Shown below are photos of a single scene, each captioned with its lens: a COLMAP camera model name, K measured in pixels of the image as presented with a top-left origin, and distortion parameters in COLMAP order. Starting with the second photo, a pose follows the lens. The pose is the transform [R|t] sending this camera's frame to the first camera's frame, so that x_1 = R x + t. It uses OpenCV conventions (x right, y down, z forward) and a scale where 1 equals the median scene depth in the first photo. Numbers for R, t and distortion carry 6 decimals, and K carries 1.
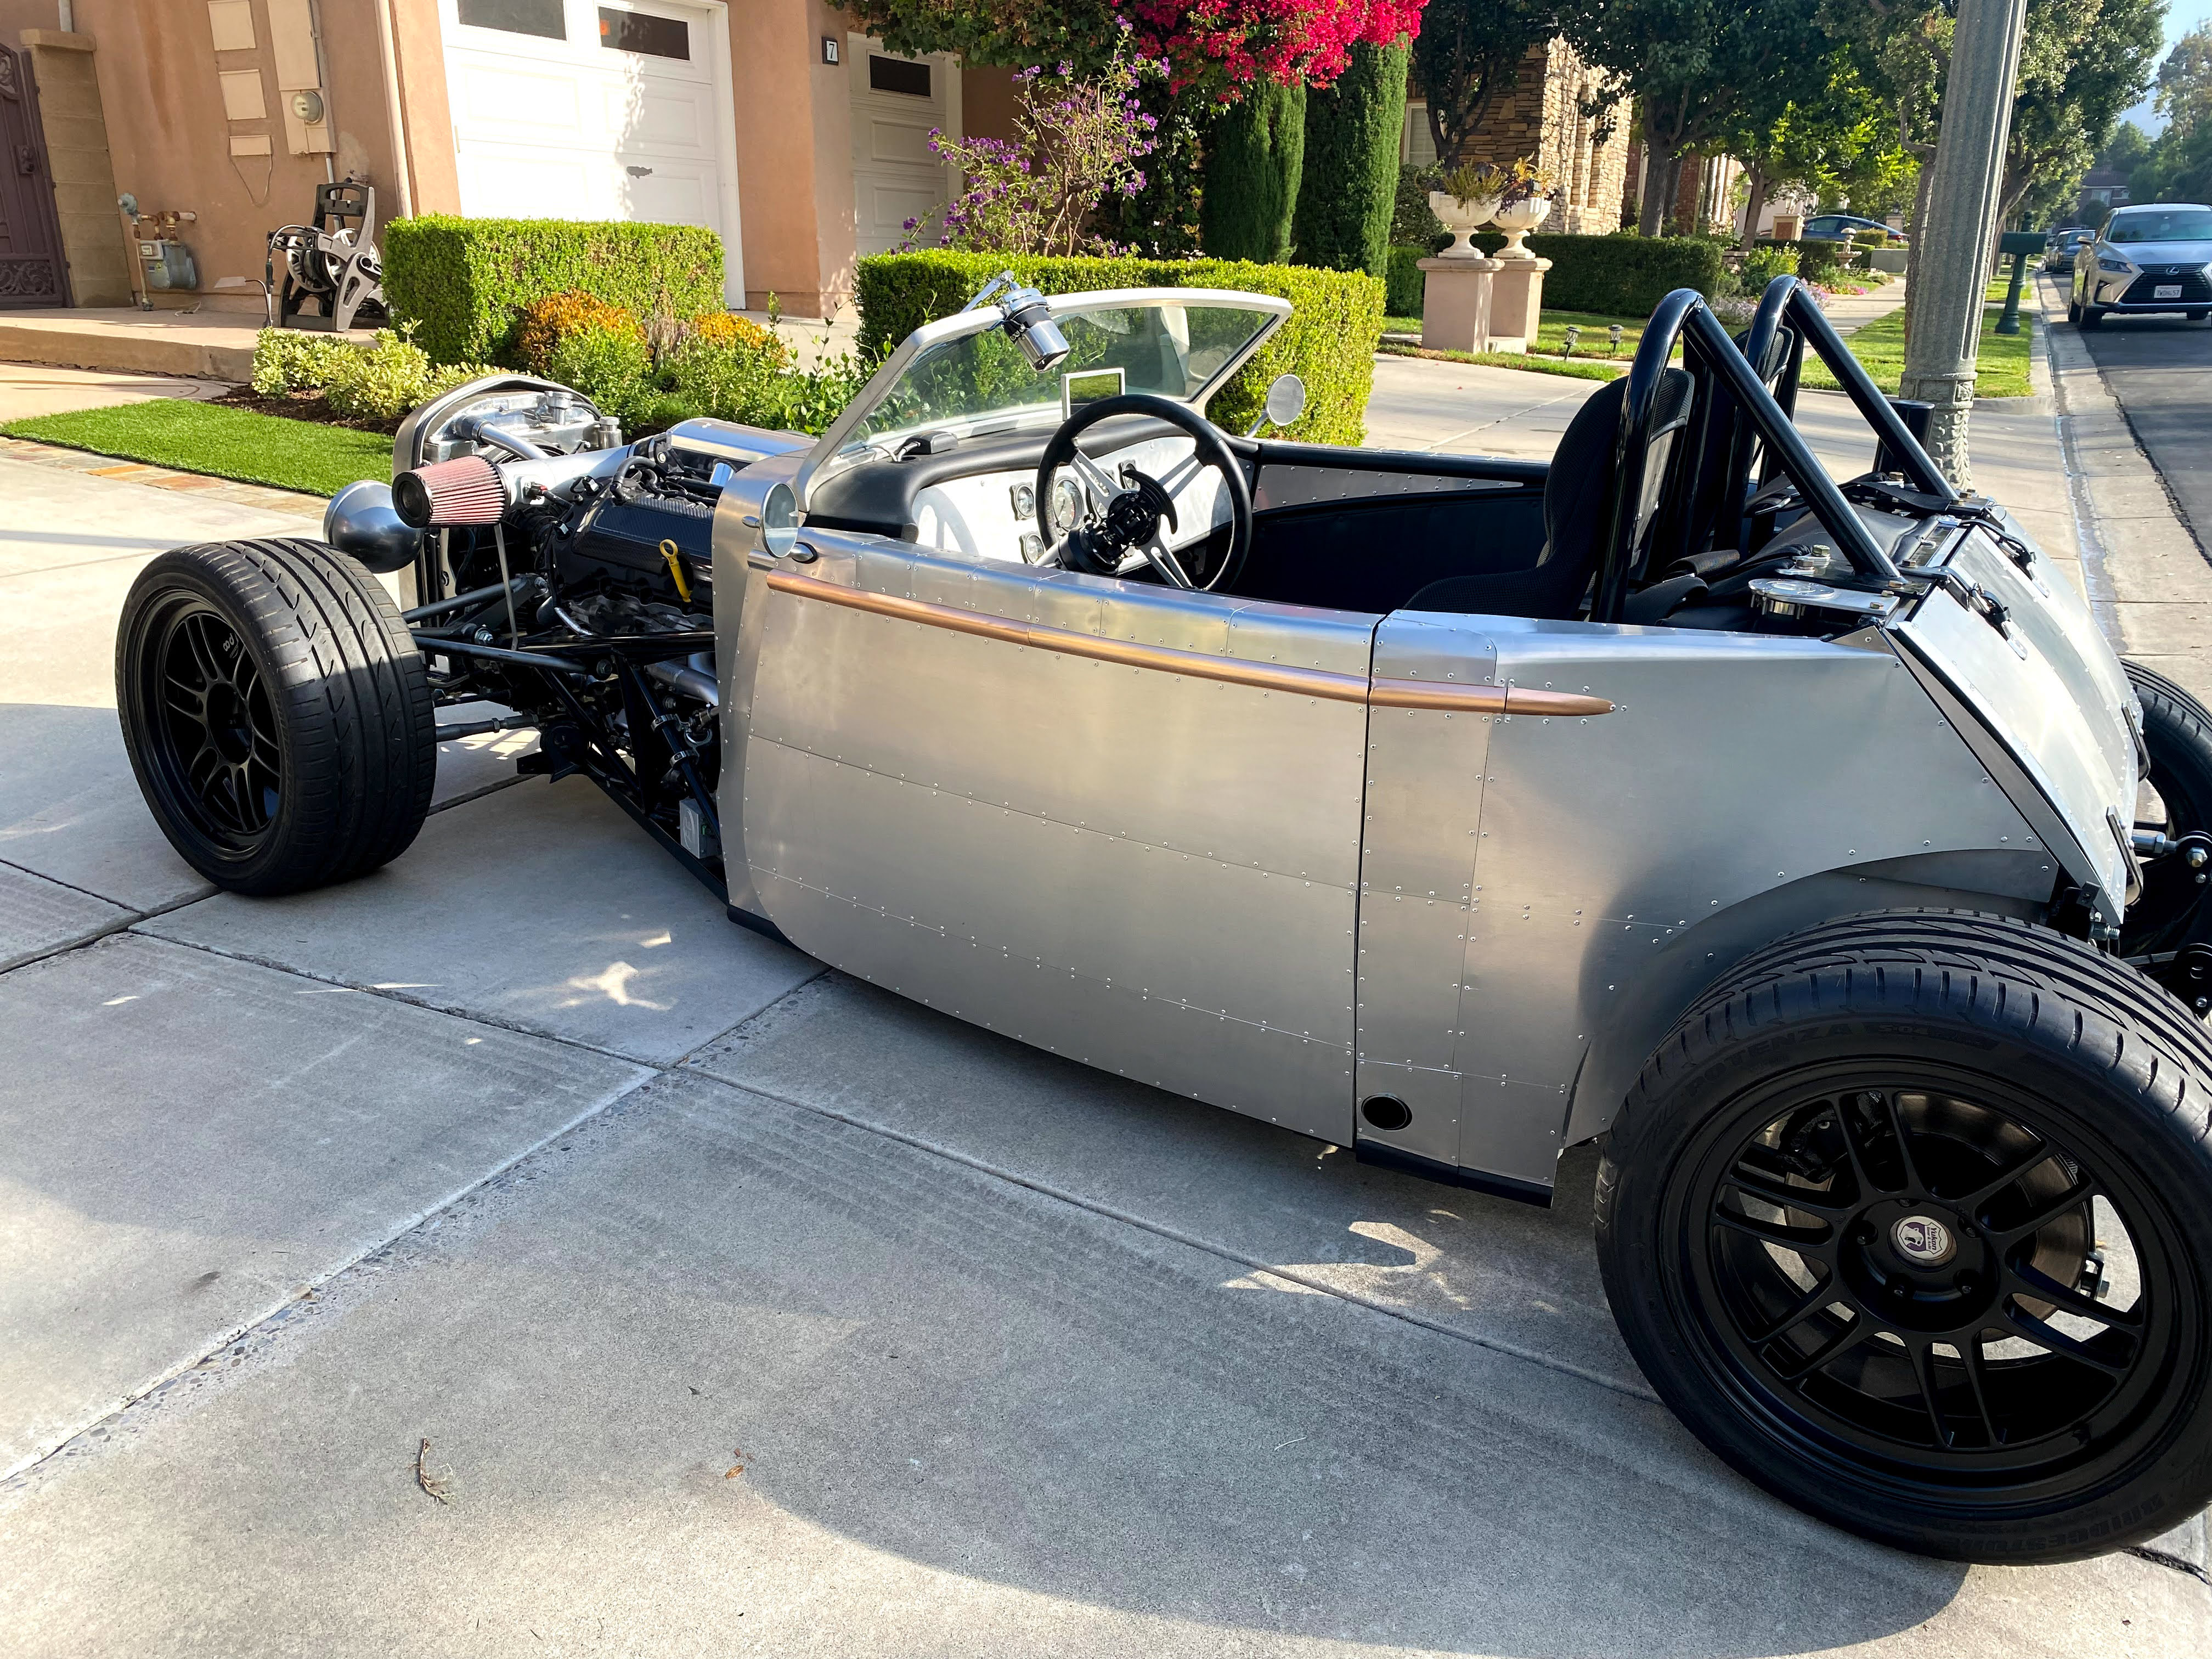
lens RADIAL K [[1744.5, 0, 1110.3], [0, 1744.5, 868.3], [0, 0, 1]] dist [0.035079, -0.030673]
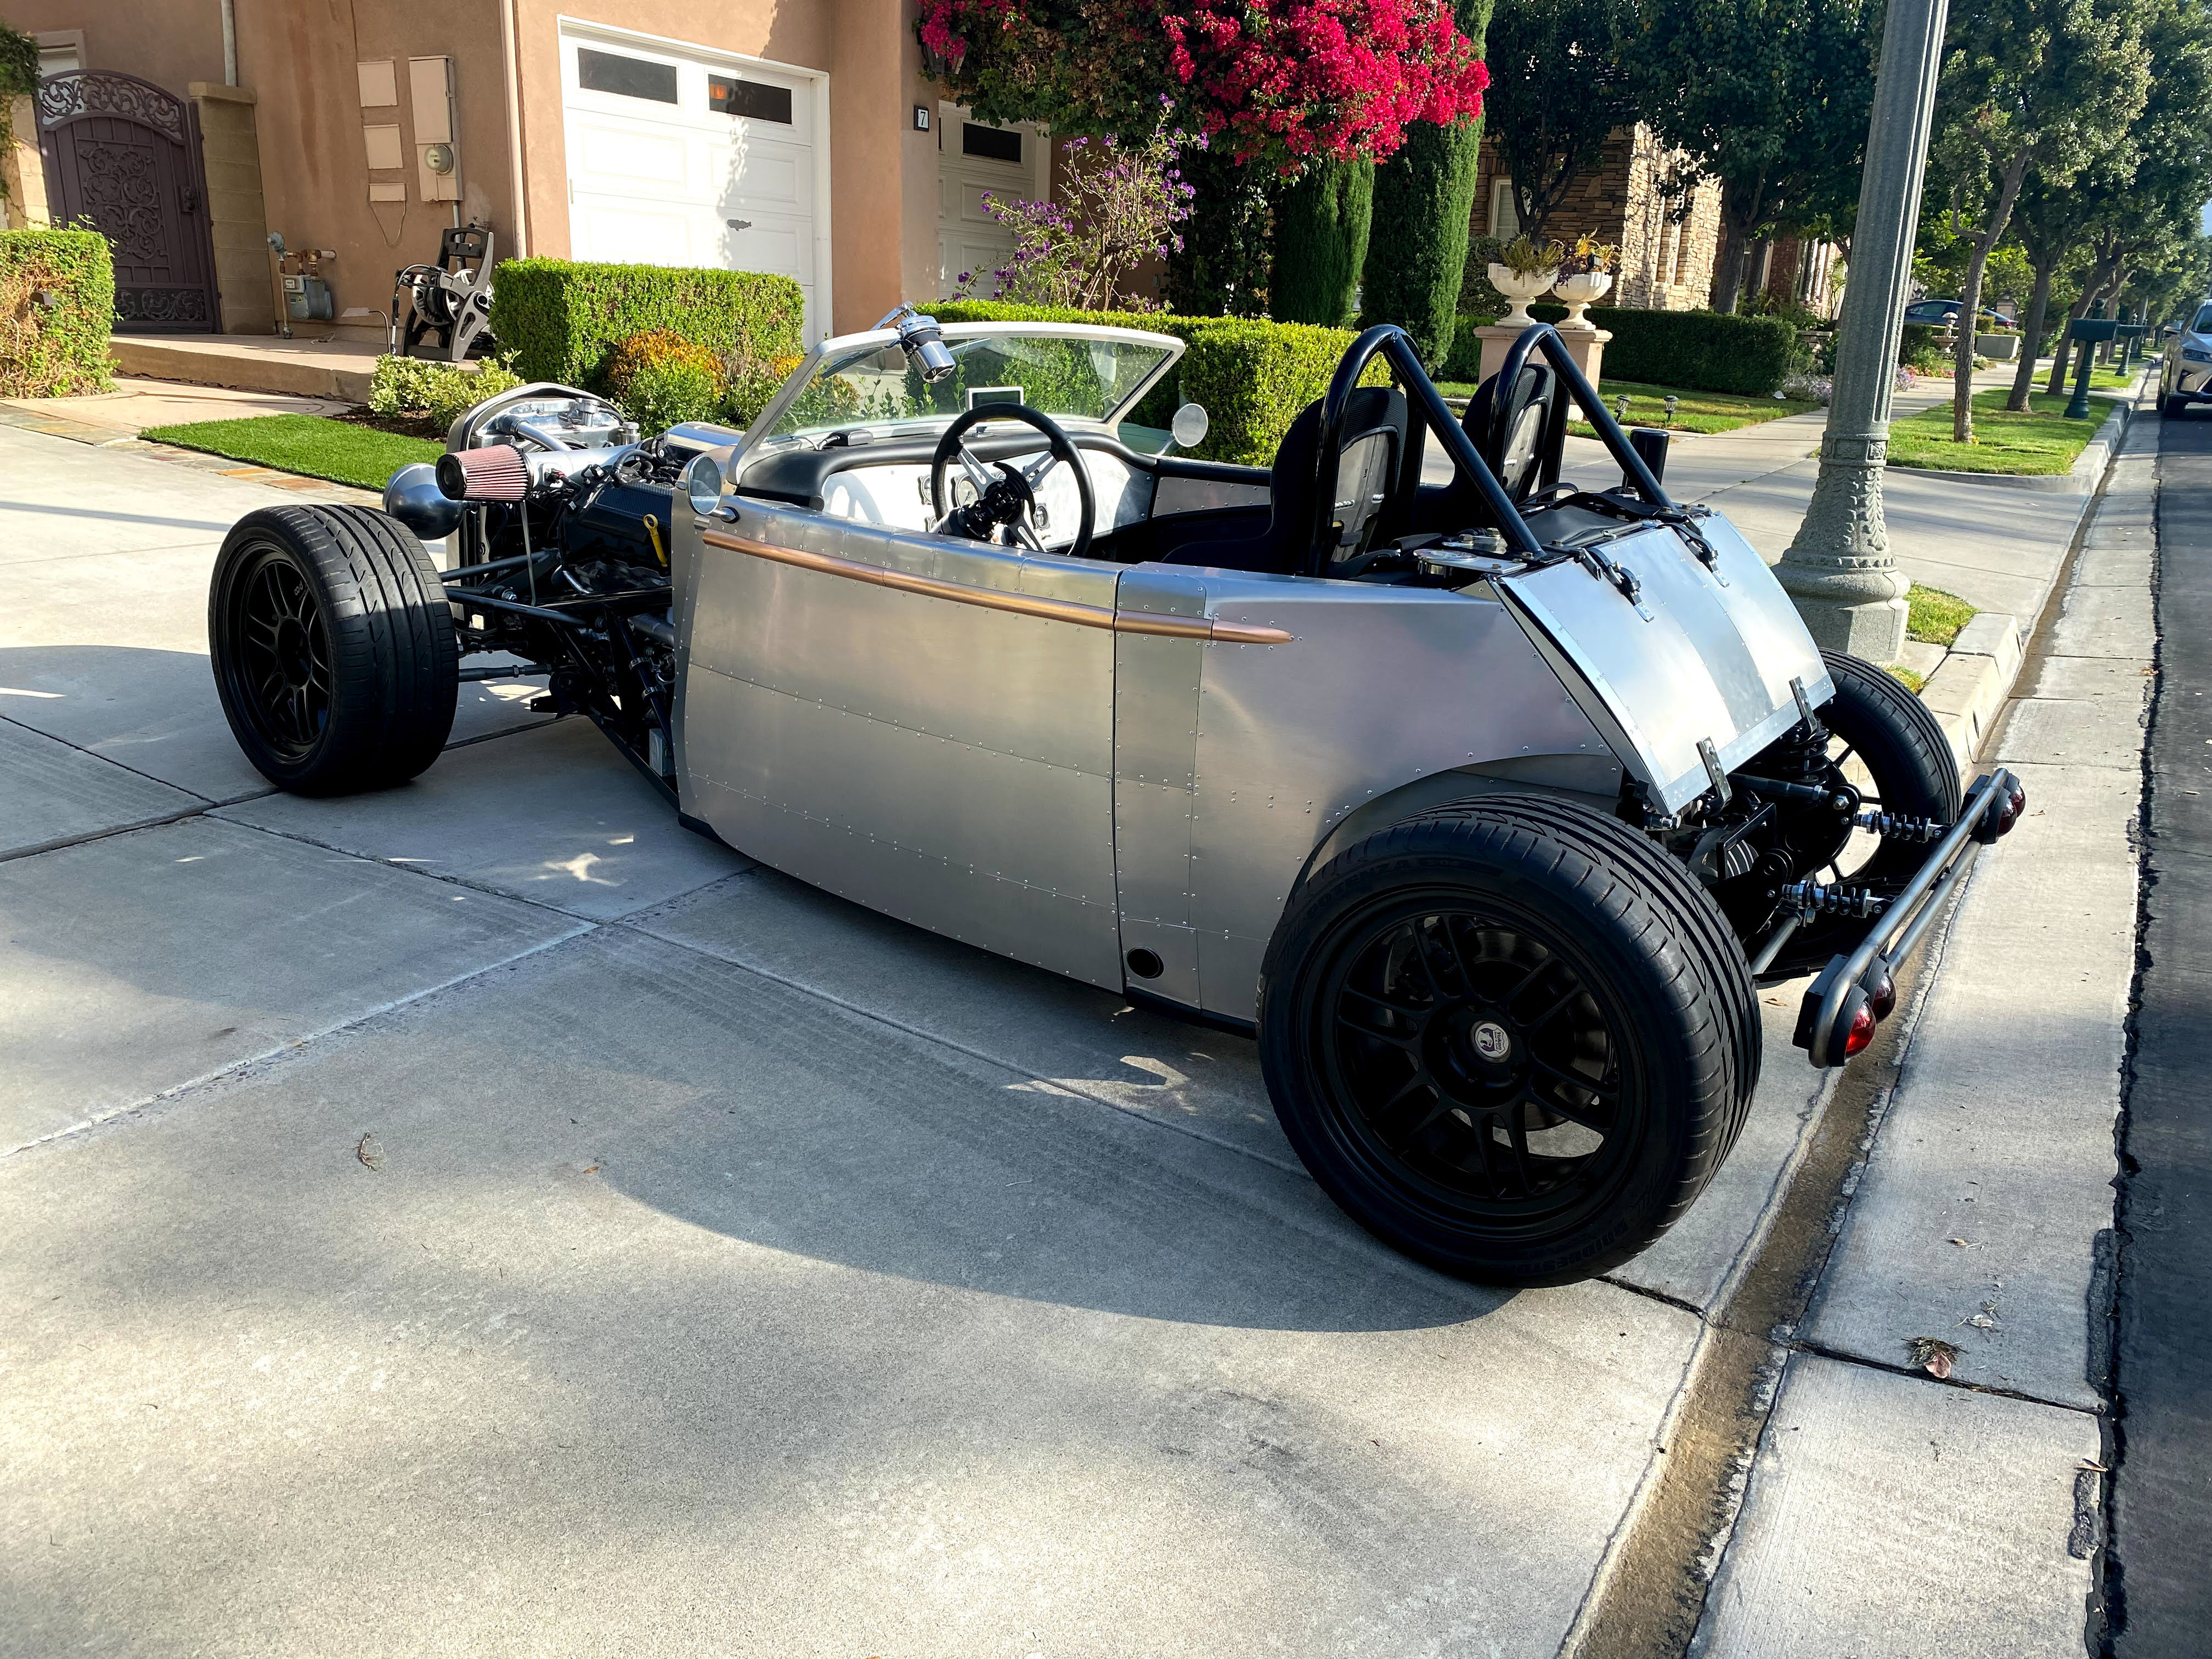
lens RADIAL K [[1744.5, 0, 1110.3], [0, 1744.5, 868.3], [0, 0, 1]] dist [0.035079, -0.030673]
pose [[0.997375, 0.046187, -0.055764, 0.057995], [-0.048002, 0.998345, -0.031657, 0.032429], [0.054210, 0.034251, 0.997942, -0.076395]]
